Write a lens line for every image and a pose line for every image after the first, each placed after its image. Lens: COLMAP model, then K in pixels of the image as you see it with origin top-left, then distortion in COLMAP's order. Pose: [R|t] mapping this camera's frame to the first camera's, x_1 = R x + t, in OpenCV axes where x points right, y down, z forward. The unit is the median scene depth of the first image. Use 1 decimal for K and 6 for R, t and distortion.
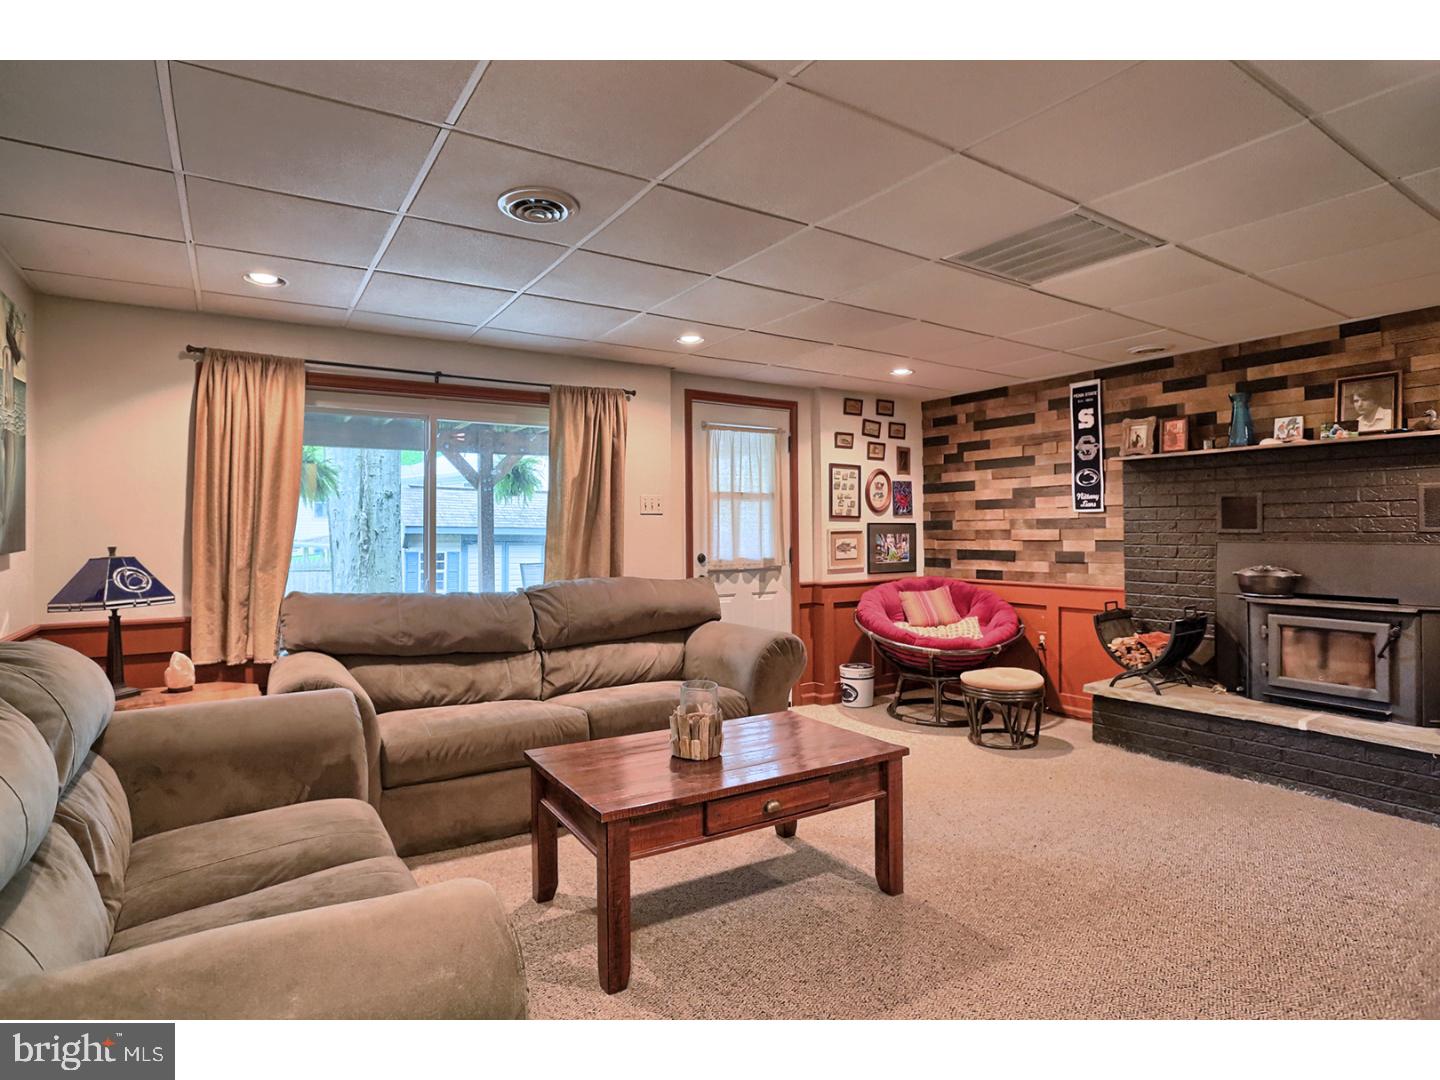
lens RADIAL K [[791.9, 0, 718.5], [0, 791.9, 514.7], [0, 0, 1]] dist [-0.036332, 0.034022]
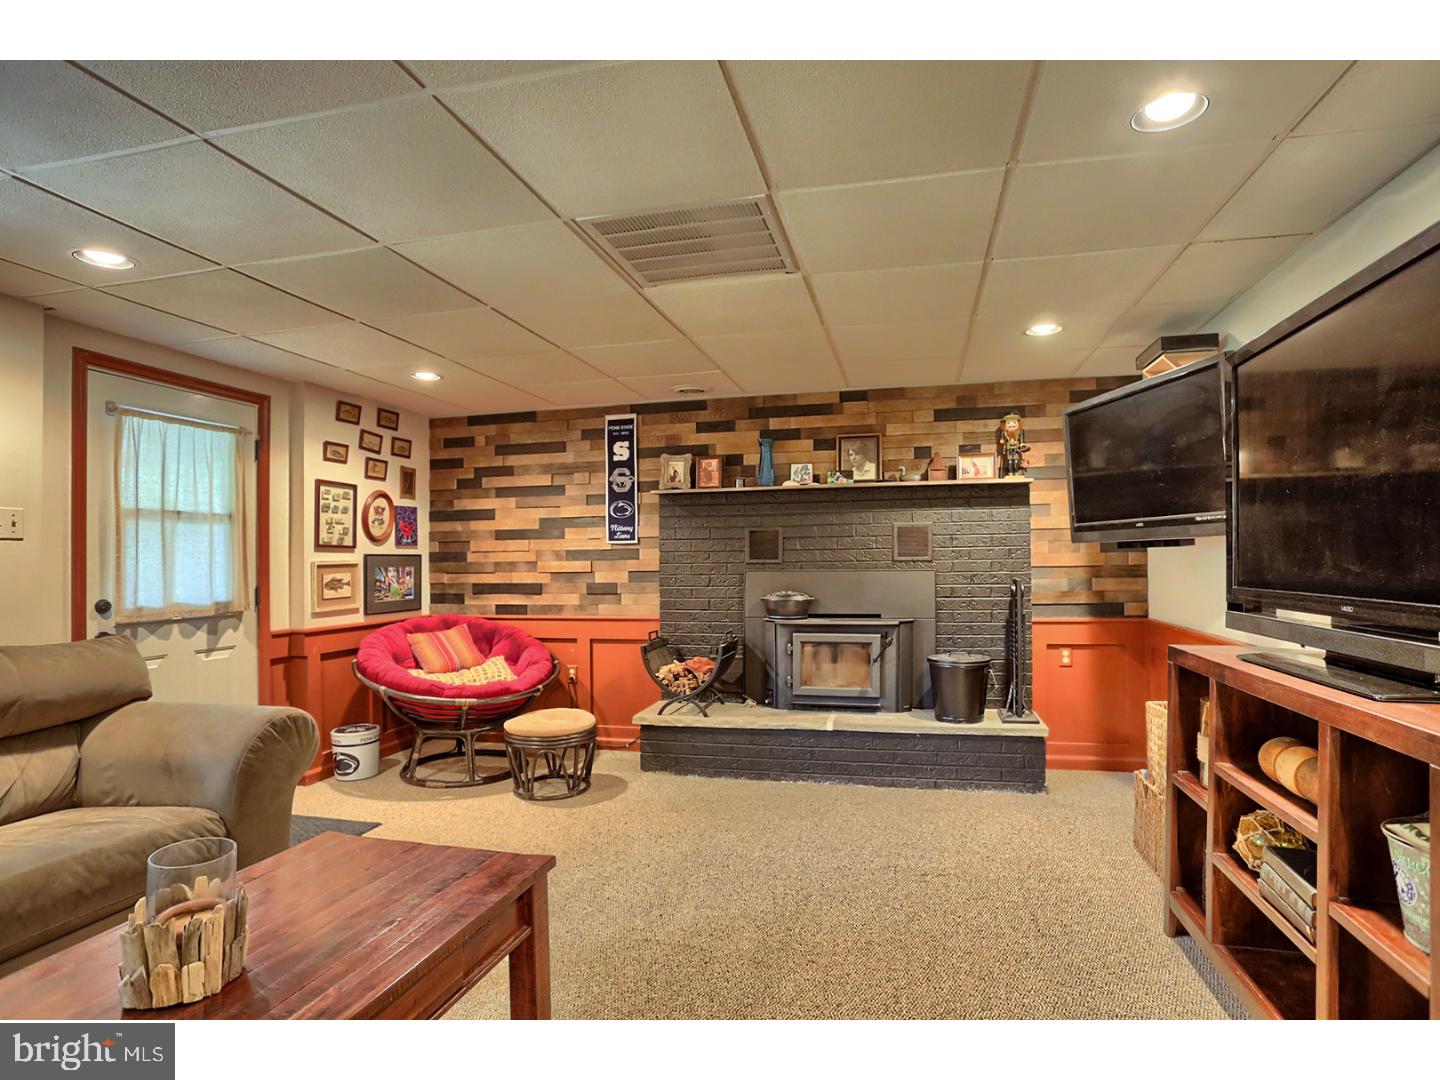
lens RADIAL K [[683.4, 0, 727.0], [0, 683.4, 548.8], [0, 0, 1]] dist [-0.066312, 0.033214]
pose [[0.699608, 0.007554, 0.714487, -0.063008], [-0.006836, 0.999969, -0.003879, 0.006049], [-0.714494, -0.002170, 0.699638, 0.287452]]
